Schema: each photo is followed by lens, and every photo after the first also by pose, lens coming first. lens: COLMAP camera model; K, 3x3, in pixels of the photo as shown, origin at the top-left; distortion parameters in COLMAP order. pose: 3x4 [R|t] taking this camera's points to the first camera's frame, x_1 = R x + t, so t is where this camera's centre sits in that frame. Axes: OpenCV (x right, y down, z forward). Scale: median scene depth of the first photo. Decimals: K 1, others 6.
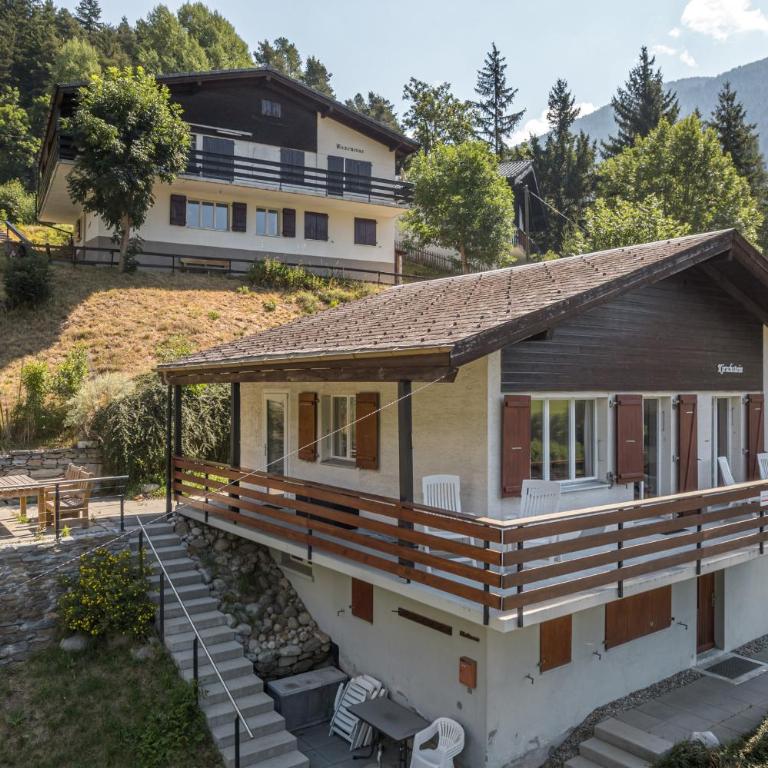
lens RADIAL K [[740.4, 0, 369.9], [0, 740.4, 379.9], [0, 0, 1]] dist [-0.058566, 0.027338]
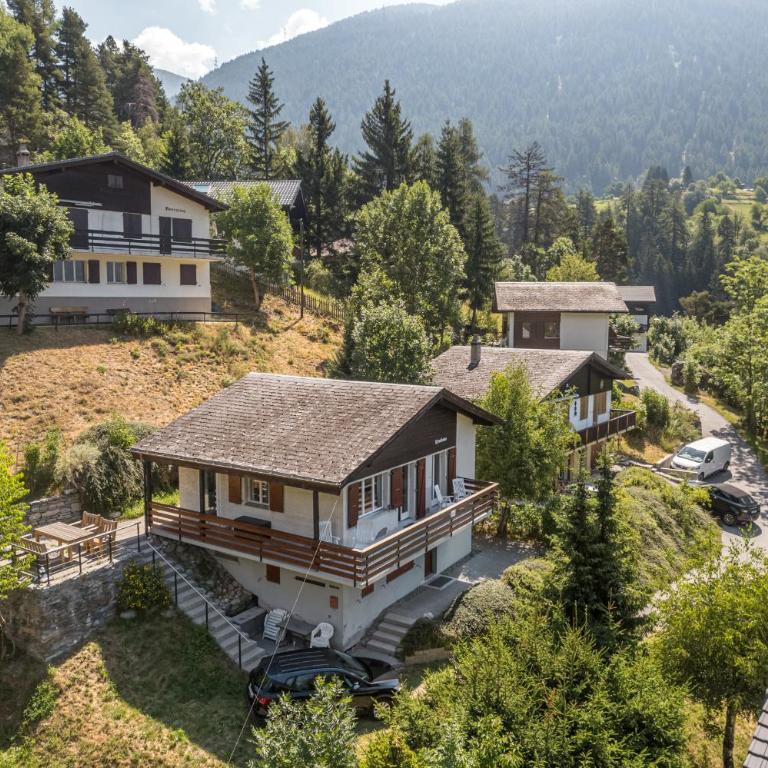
lens RADIAL K [[740.4, 0, 369.9], [0, 740.4, 379.9], [0, 0, 1]] dist [-0.058566, 0.027338]
pose [[0.938250, -0.036161, 0.344063, -0.319618], [-0.004176, 0.993266, 0.115782, -0.339449], [-0.345933, -0.110070, 0.931781, -0.673872]]
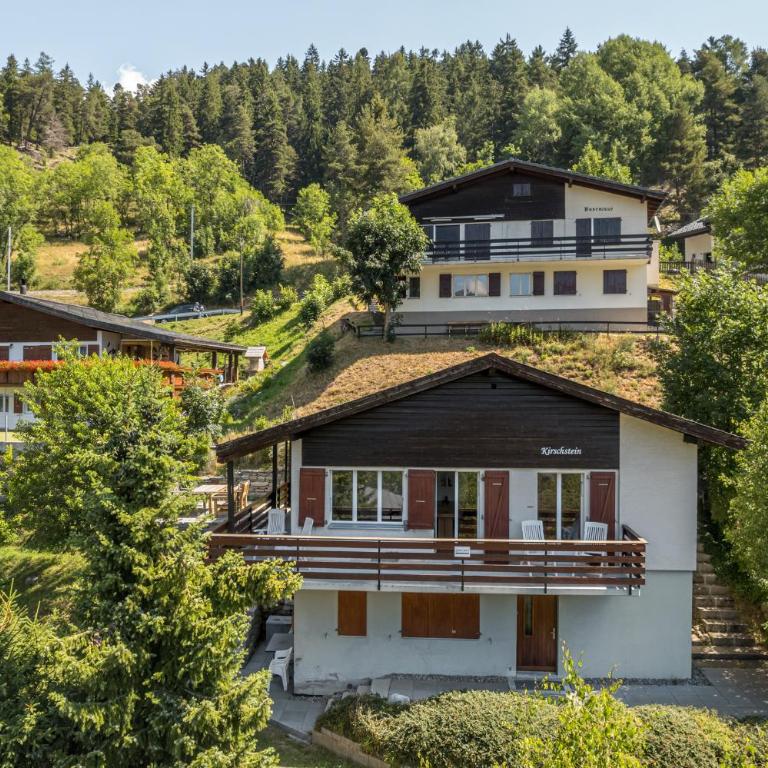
lens RADIAL K [[725.7, 0, 353.8], [0, 725.7, 382.6], [0, 0, 1]] dist [-0.058630, 0.038464]
pose [[0.744930, -0.004290, -0.667129, 0.843610], [0.006423, 0.999979, 0.000742, -0.108356], [0.667112, -0.004838, 0.744942, -0.118968]]
